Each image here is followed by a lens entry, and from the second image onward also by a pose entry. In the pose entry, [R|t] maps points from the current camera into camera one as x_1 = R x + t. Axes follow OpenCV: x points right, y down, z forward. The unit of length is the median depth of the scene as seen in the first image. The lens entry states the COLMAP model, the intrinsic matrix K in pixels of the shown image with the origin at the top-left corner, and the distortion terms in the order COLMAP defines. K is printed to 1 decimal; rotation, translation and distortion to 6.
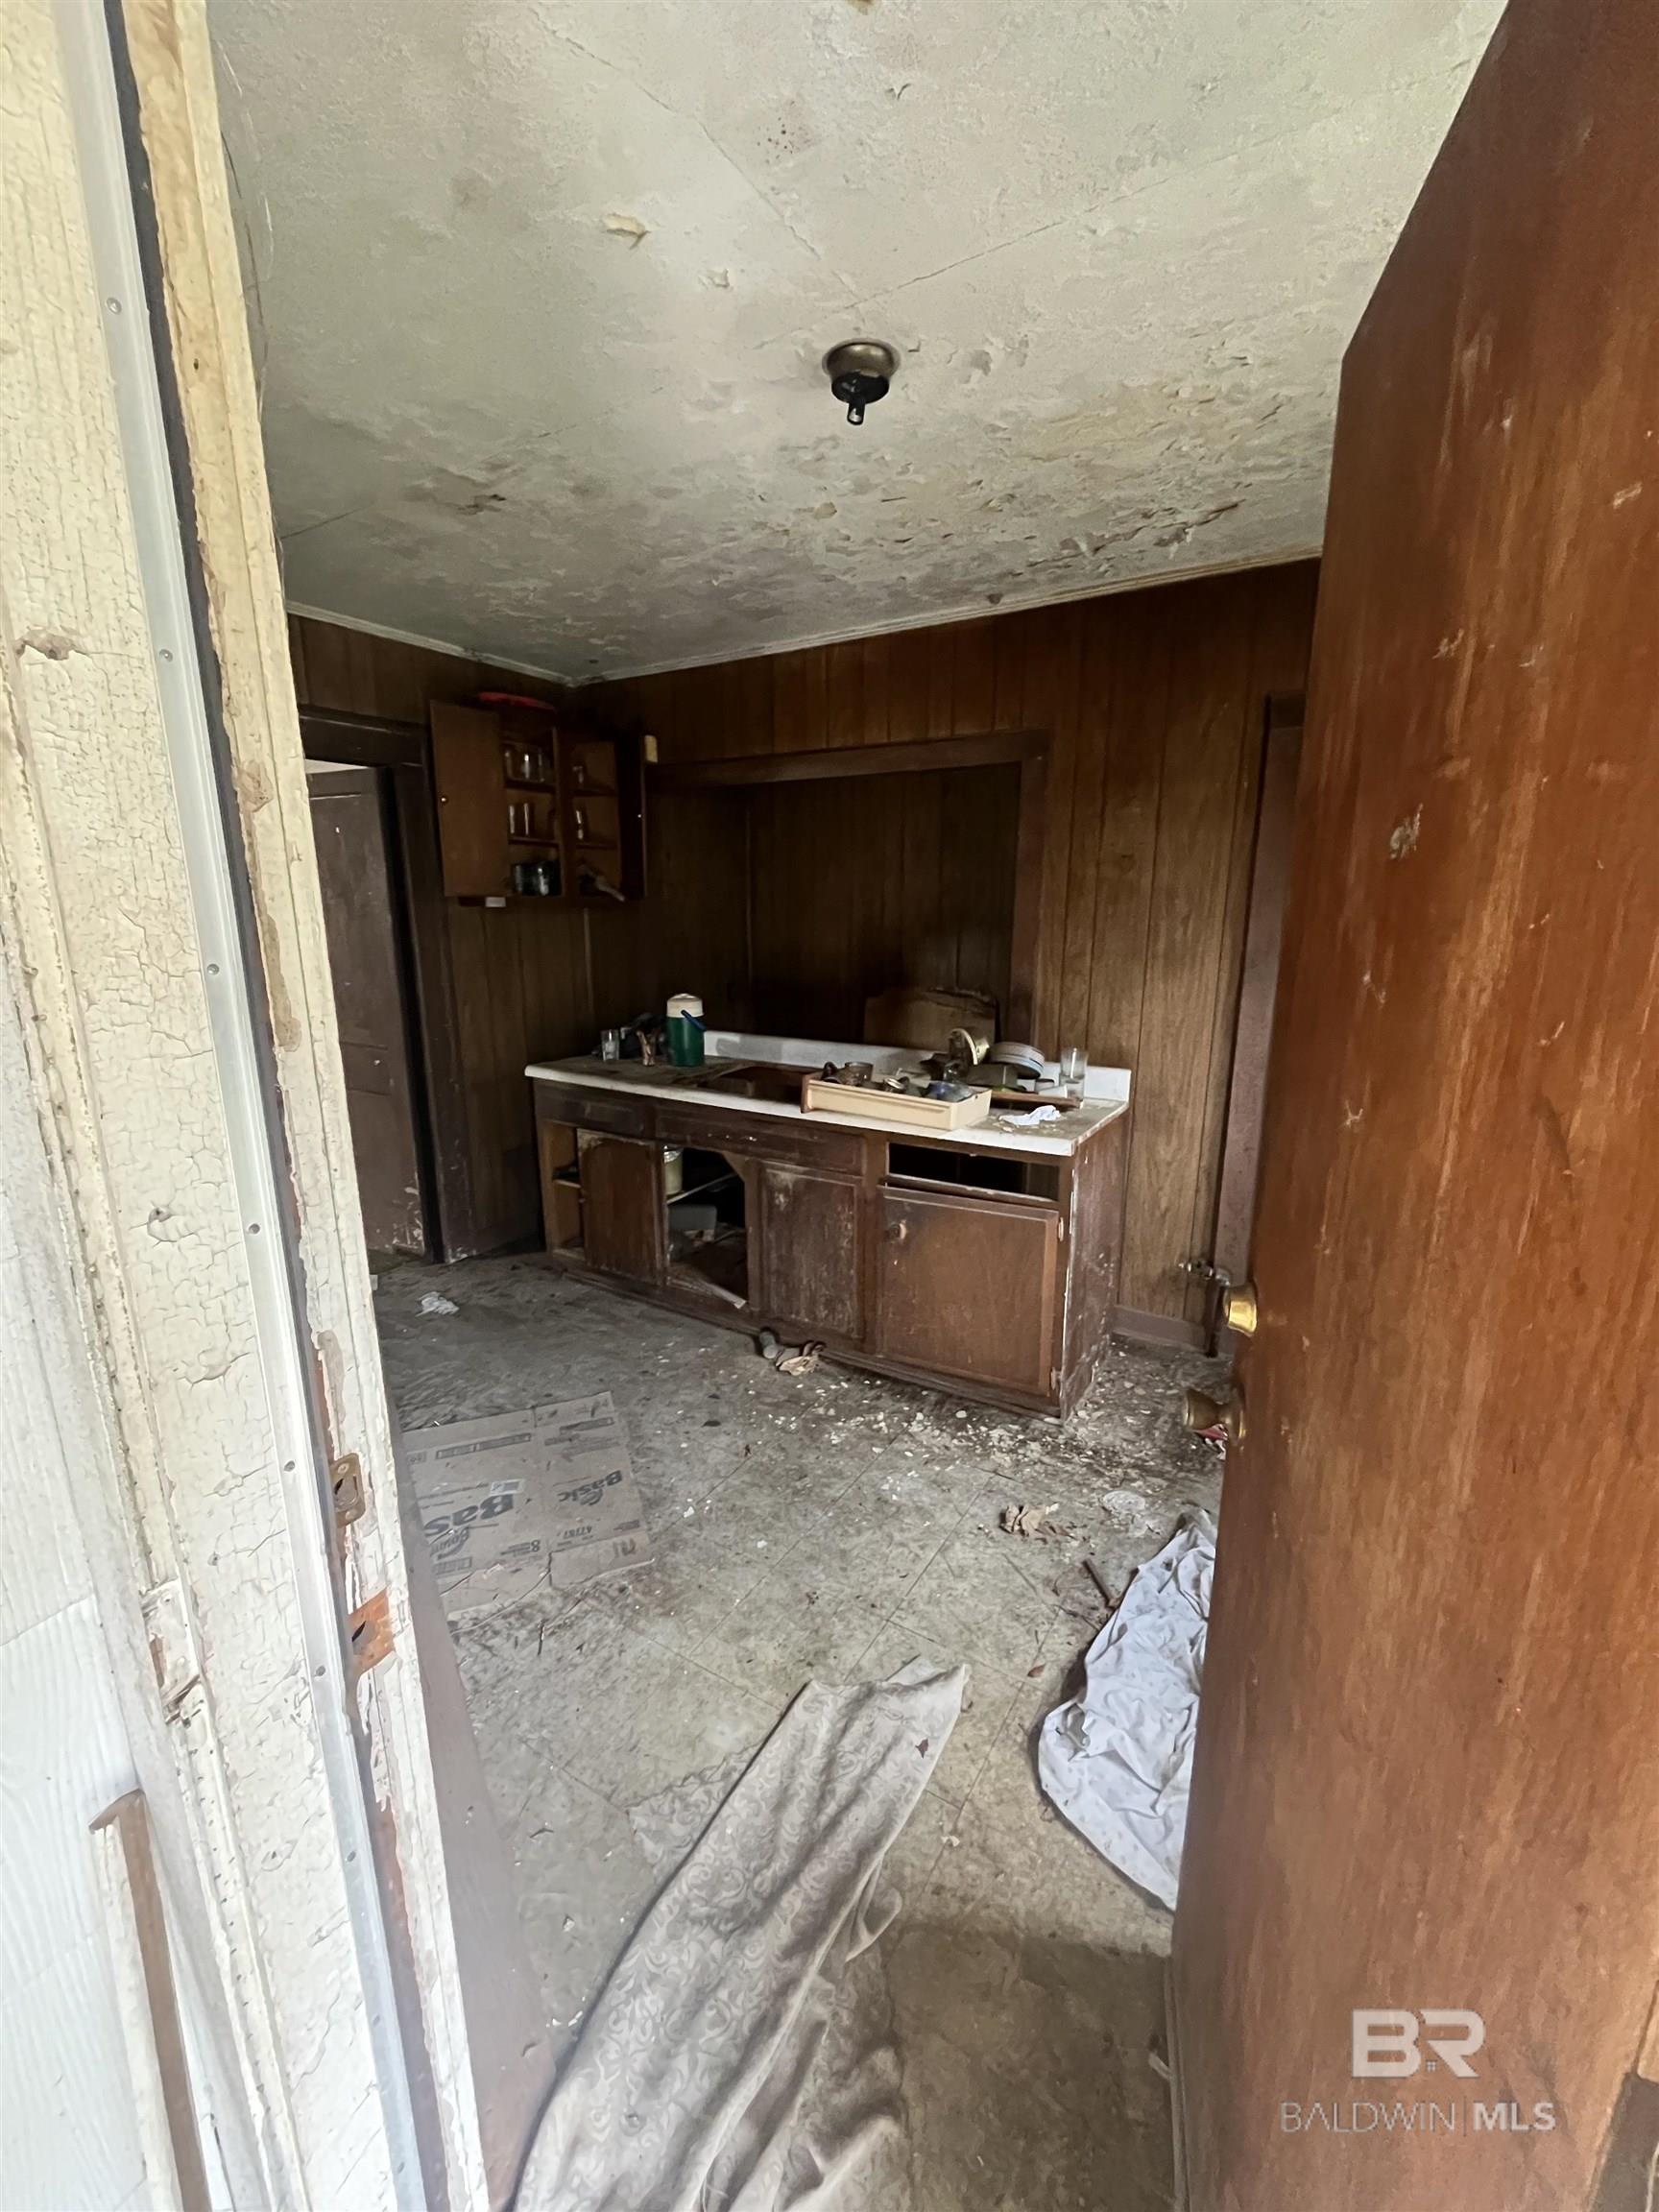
lens RADIAL K [[896.3, 0, 832.1], [0, 896.3, 1104.7], [0, 0, 1]] dist [0.000323, -0.002525]
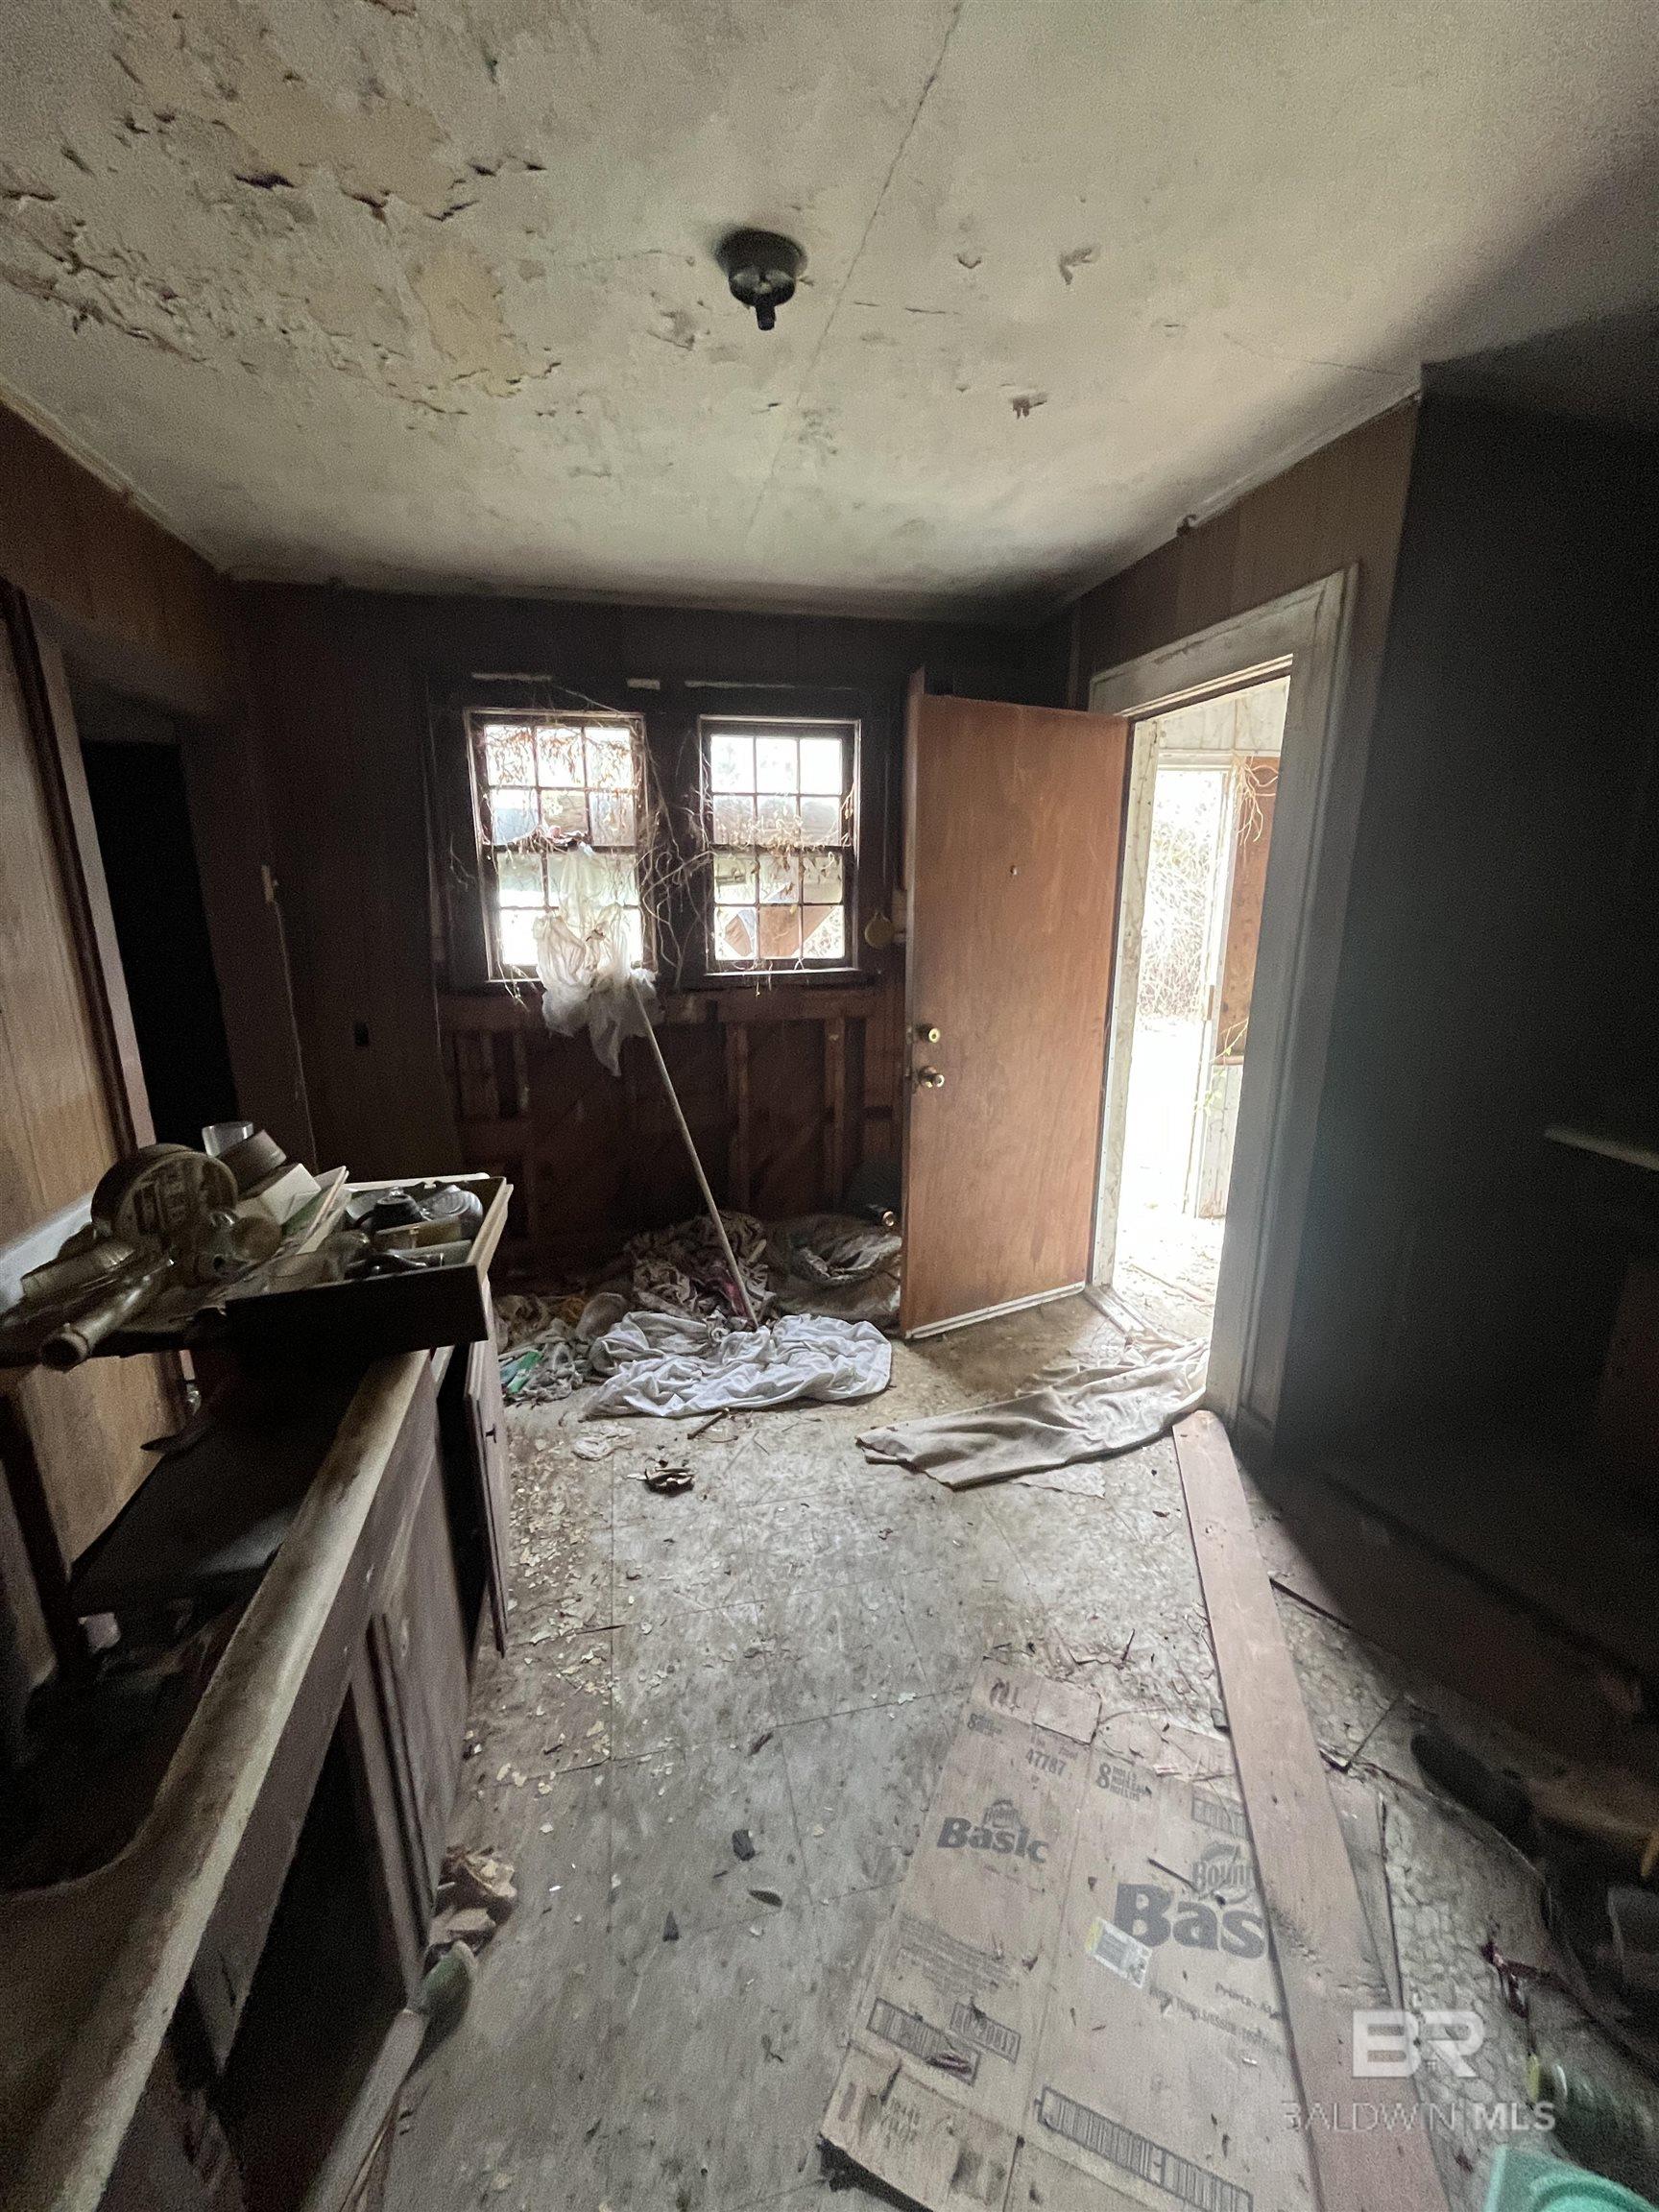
lens RADIAL K [[896.3, 0, 828.8], [0, 896.3, 1109.5], [0, 0, 1]] dist [0.000323, -0.002525]
pose [[-0.701524, -0.175758, 0.690632, -0.541750], [0.161821, 0.904509, 0.394561, -0.298604], [-0.694030, 0.388552, -0.606093, 1.291665]]
